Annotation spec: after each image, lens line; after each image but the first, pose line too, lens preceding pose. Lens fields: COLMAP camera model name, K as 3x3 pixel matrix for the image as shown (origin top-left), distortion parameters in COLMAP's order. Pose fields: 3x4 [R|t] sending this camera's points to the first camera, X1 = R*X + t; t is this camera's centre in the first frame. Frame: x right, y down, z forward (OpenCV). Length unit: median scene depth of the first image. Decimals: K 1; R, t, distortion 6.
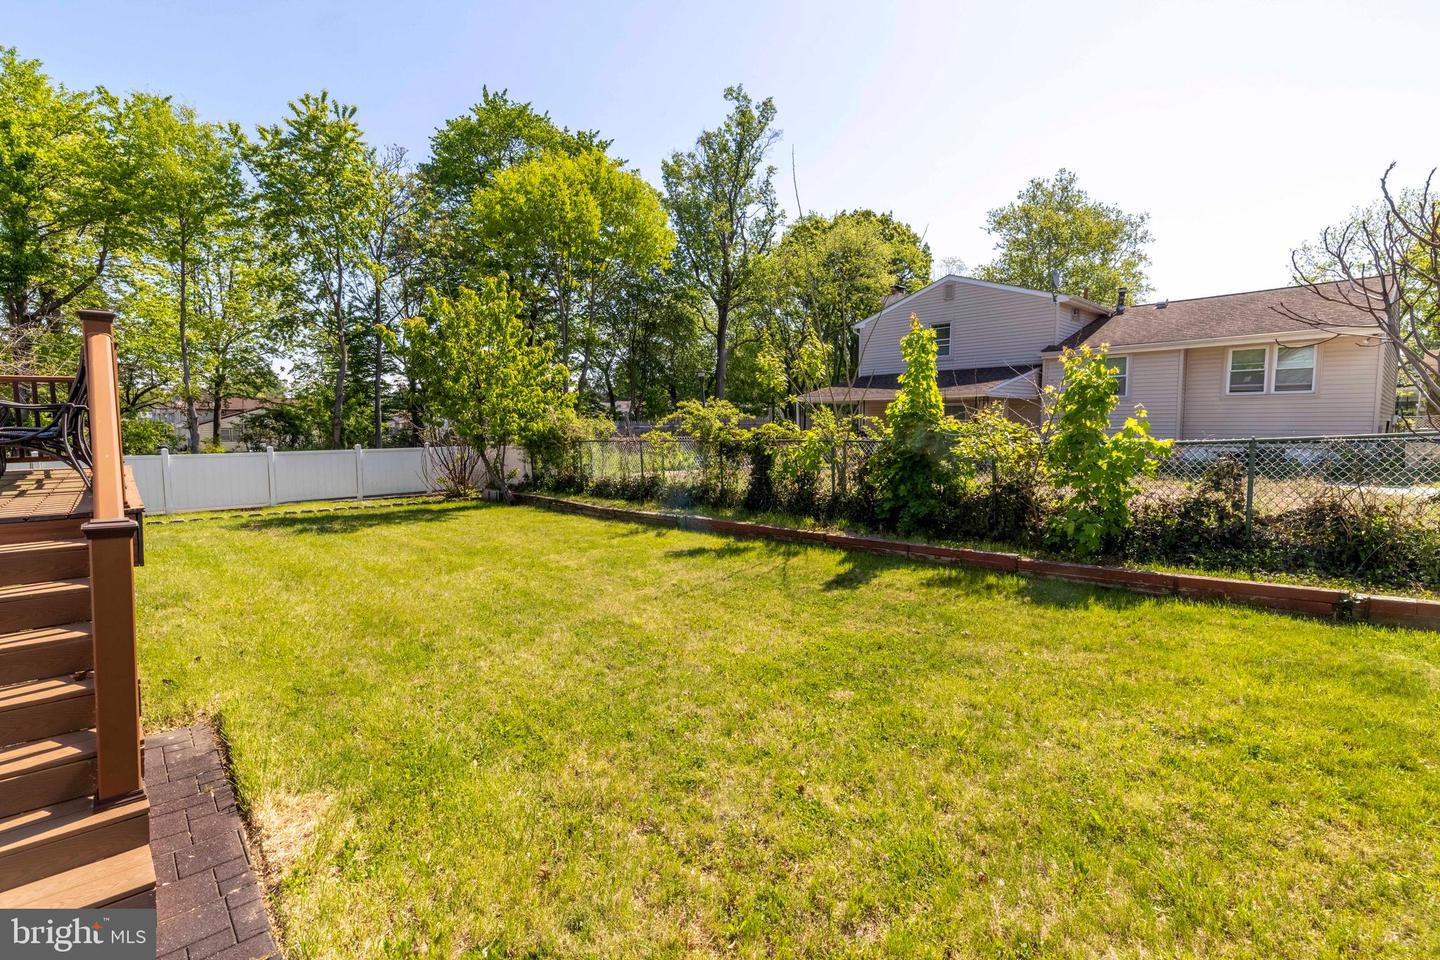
lens RADIAL K [[632.1, 0, 724.2], [0, 632.1, 457.9], [0, 0, 1]] dist [0.001096, -0.000043]
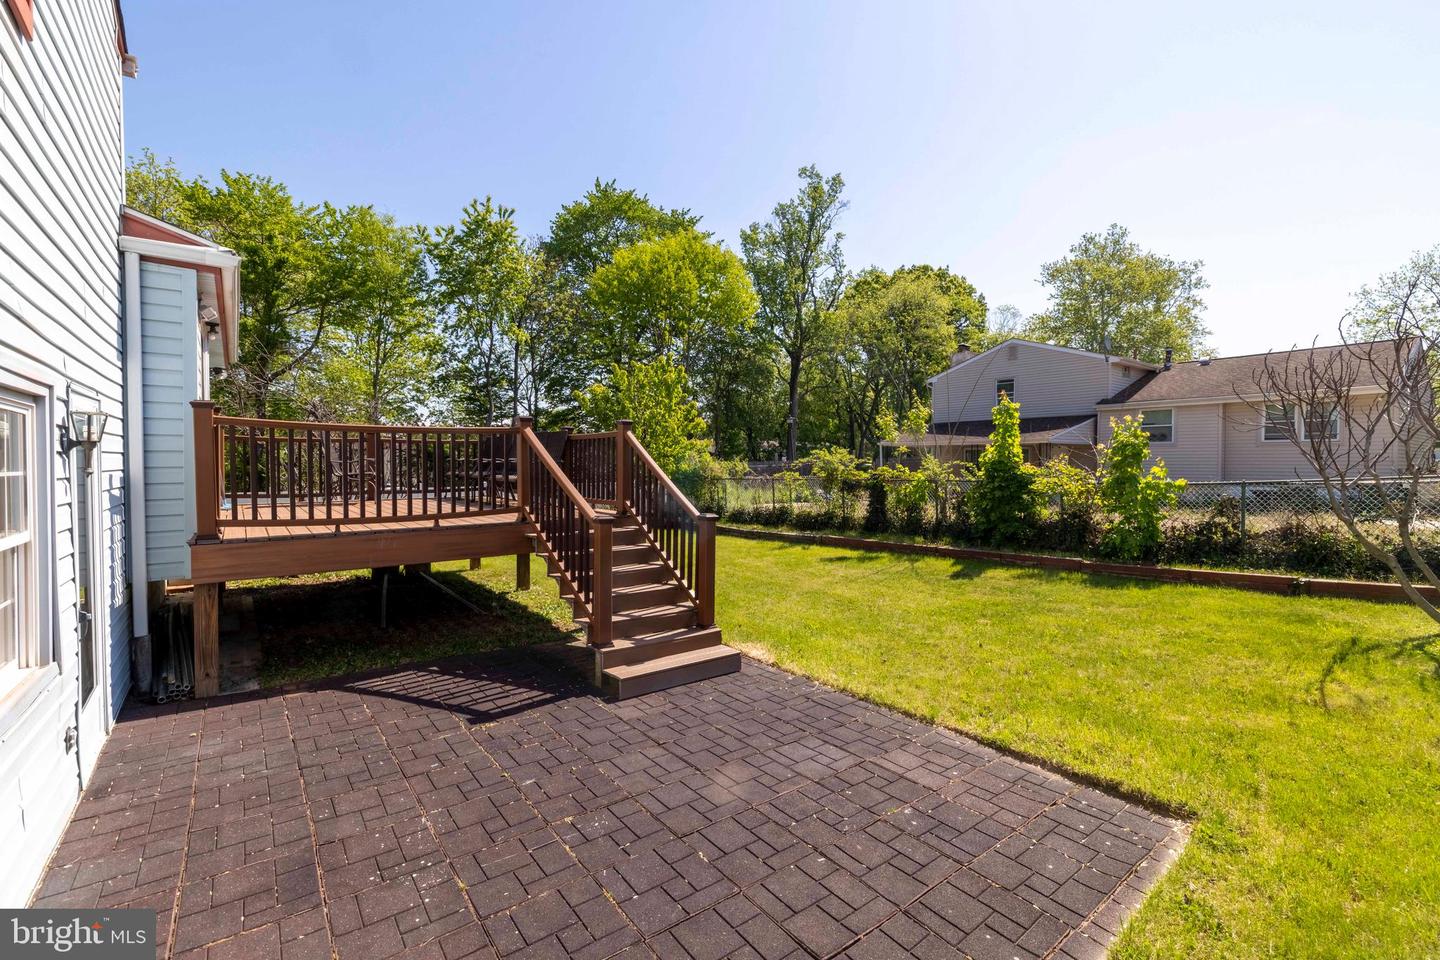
lens RADIAL K [[619.3, 0, 718.6], [0, 619.3, 462.8], [0, 0, 1]] dist [0.000680, 0.000349]
pose [[0.996236, 0.002216, -0.086651, -0.074645], [-0.006546, 0.998742, -0.049718, 0.001883], [0.086432, 0.050098, 0.994997, -0.153694]]
